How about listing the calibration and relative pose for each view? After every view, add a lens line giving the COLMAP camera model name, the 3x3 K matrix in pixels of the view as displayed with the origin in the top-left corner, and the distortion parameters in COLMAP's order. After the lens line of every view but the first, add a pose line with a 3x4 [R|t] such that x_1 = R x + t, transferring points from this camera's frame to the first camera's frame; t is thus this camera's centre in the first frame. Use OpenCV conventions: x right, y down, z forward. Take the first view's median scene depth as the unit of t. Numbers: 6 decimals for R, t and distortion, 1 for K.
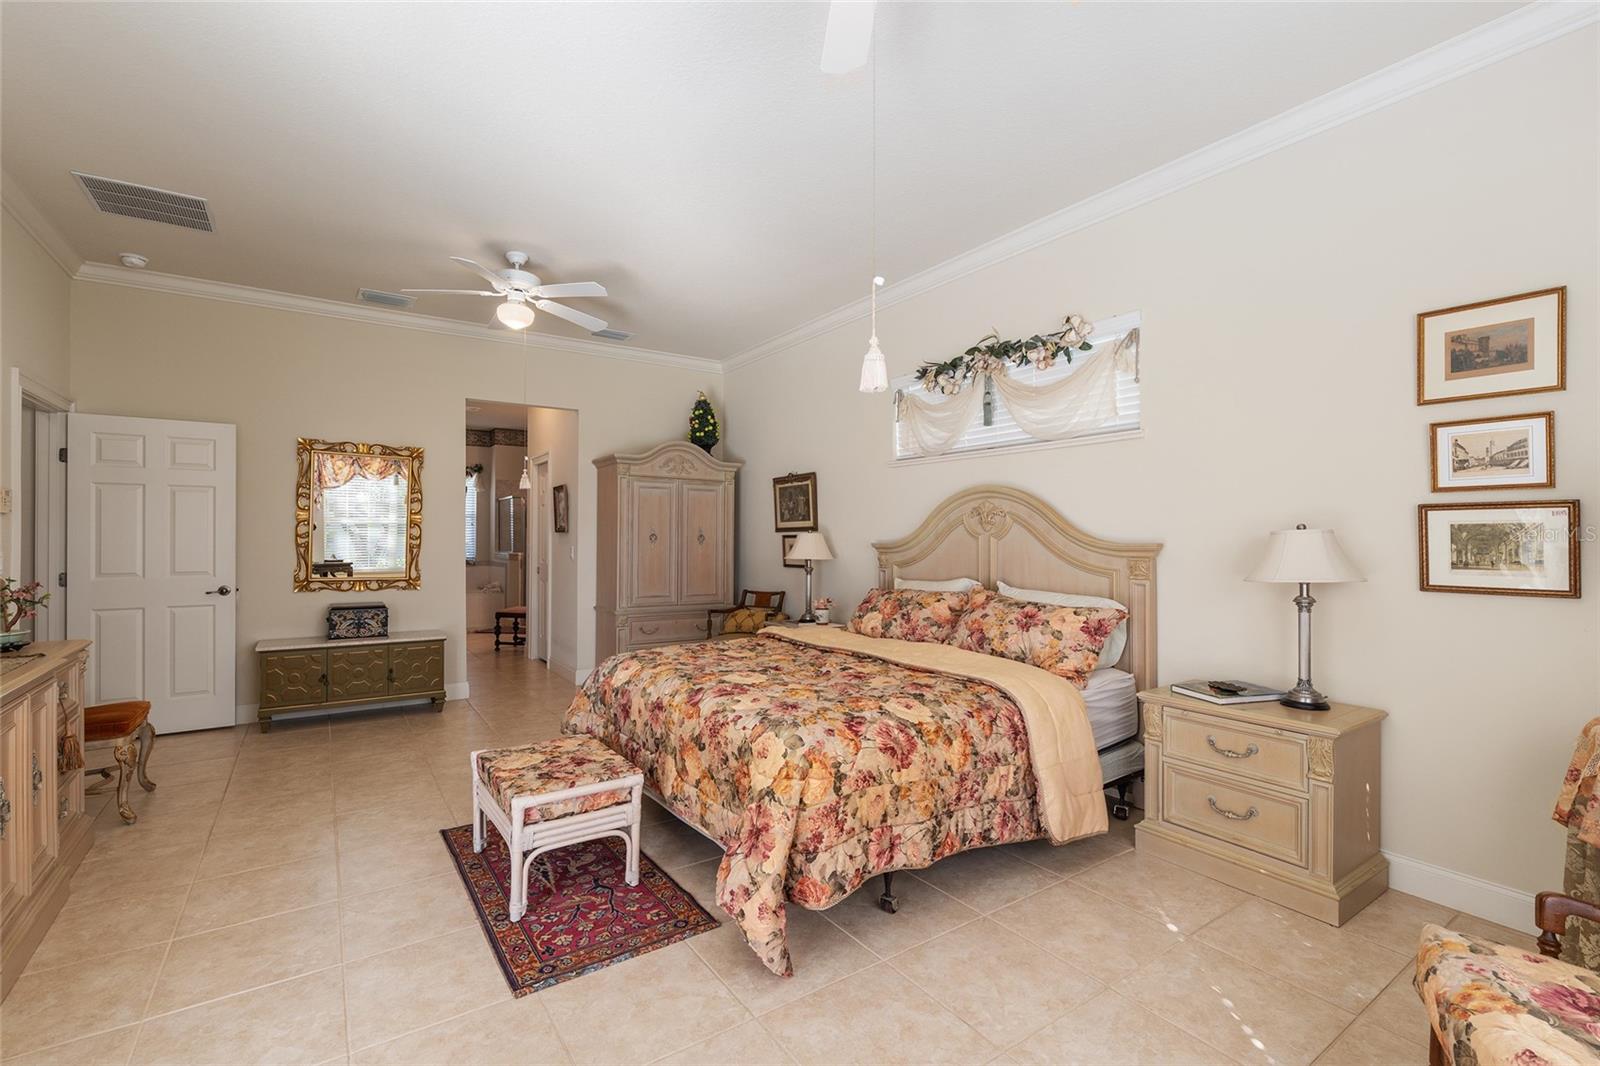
lens RADIAL K [[678.1, 0, 800.6], [0, 678.1, 534.4], [0, 0, 1]] dist [-0.006298, -0.001080]
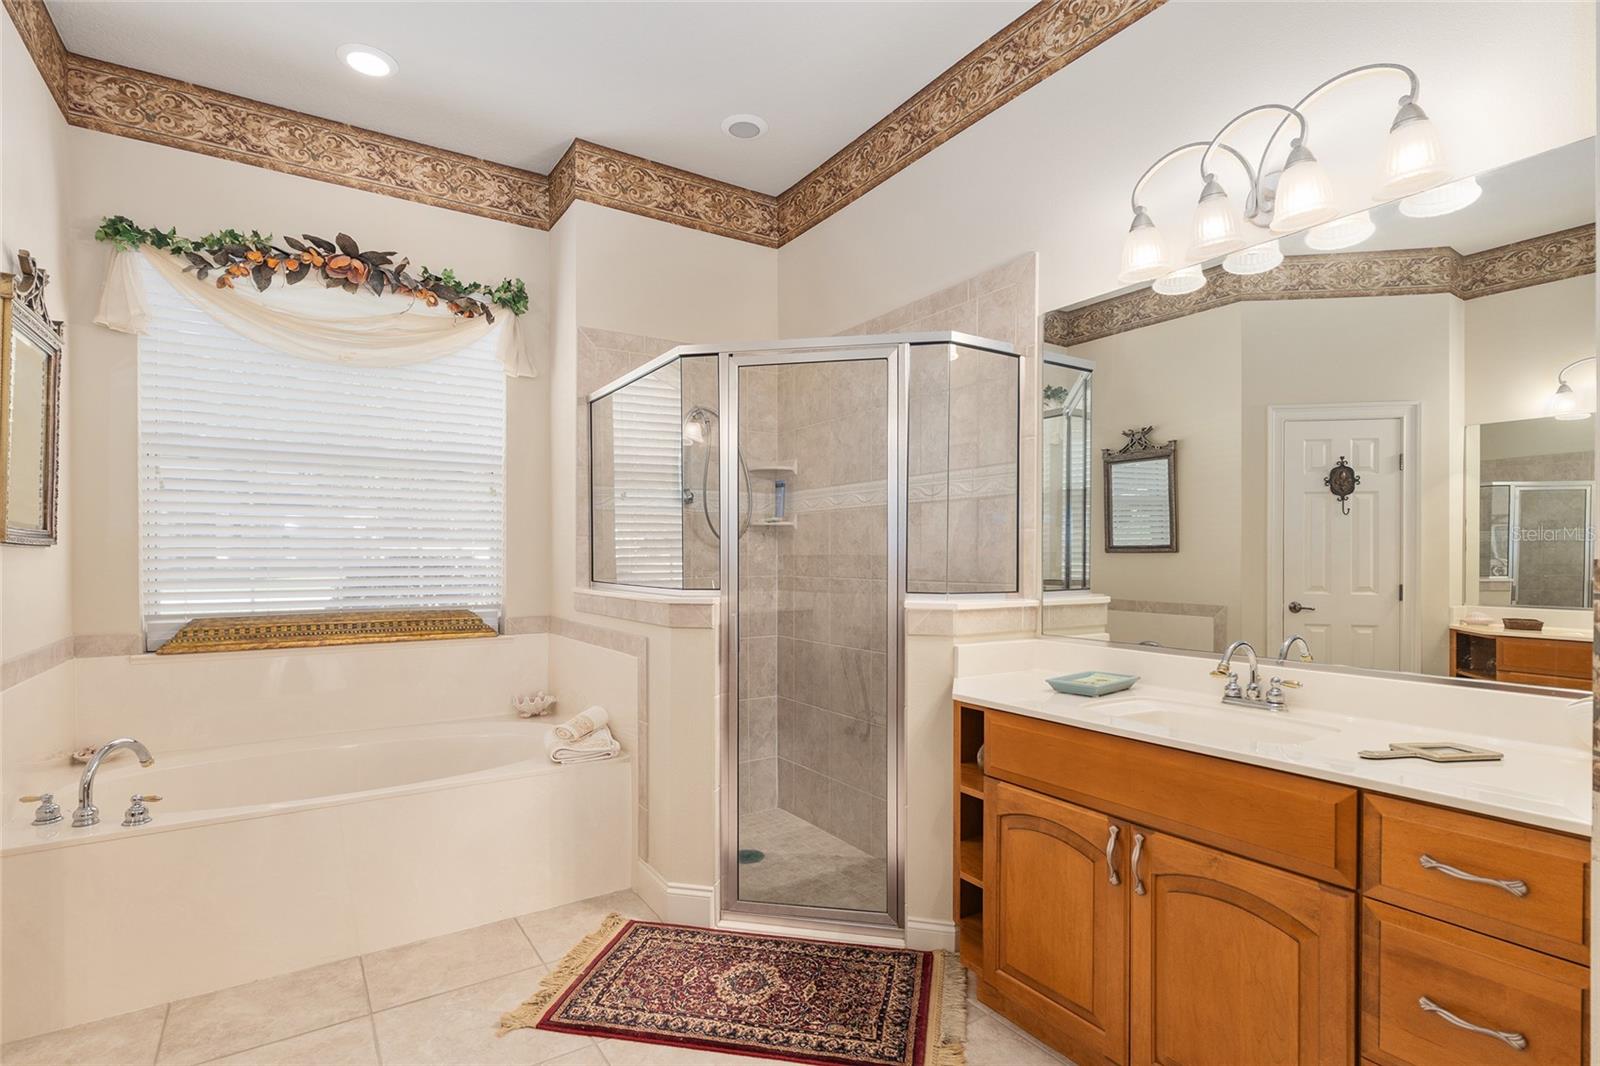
lens RADIAL K [[763.7, 0, 780.5], [0, 763.7, 552.9], [0, 0, 1]] dist [0.003770, -0.001681]
pose [[0.998429, -0.003556, -0.055911, -0.566249], [0.004203, 0.999925, 0.011468, 0.013564], [0.055866, -0.011685, 0.998370, 1.119251]]
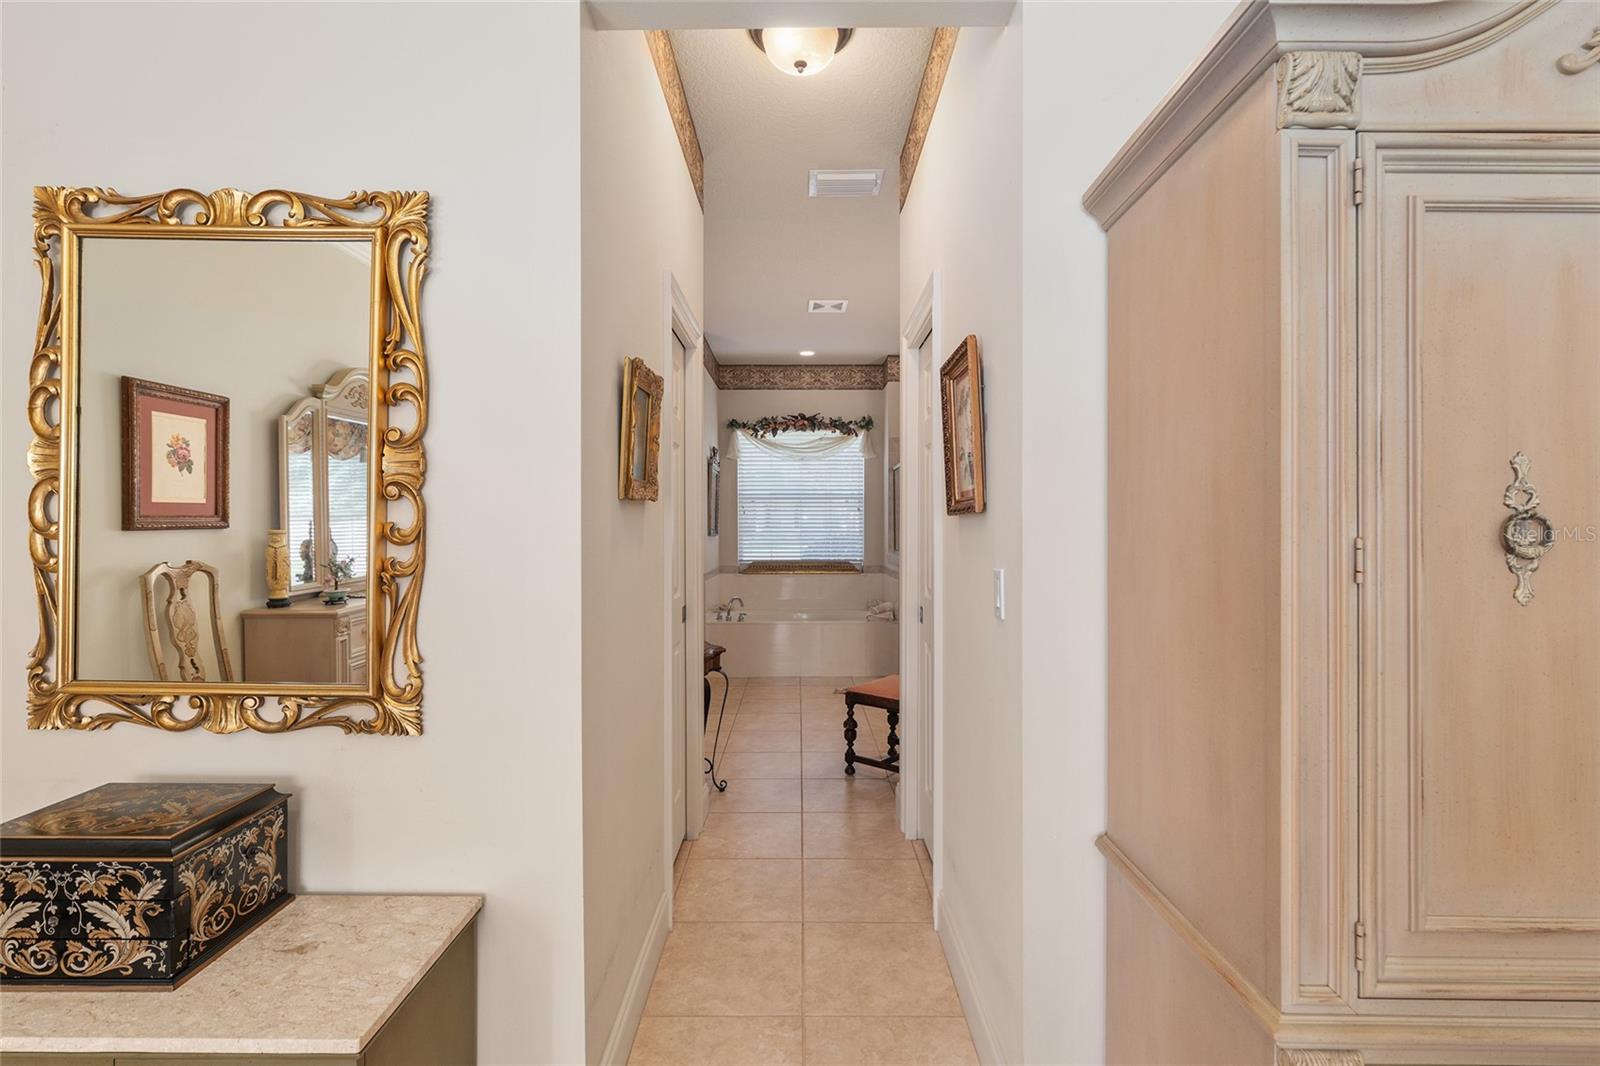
lens RADIAL K [[678.1, 0, 803.9], [0, 678.1, 526.6], [0, 0, 1]] dist [-0.006298, -0.001080]
pose [[0.810266, -0.007005, -0.586020, -0.237857], [0.008812, 0.999961, 0.000230, 0.001729], [0.585996, -0.005351, 0.810297, 0.720833]]
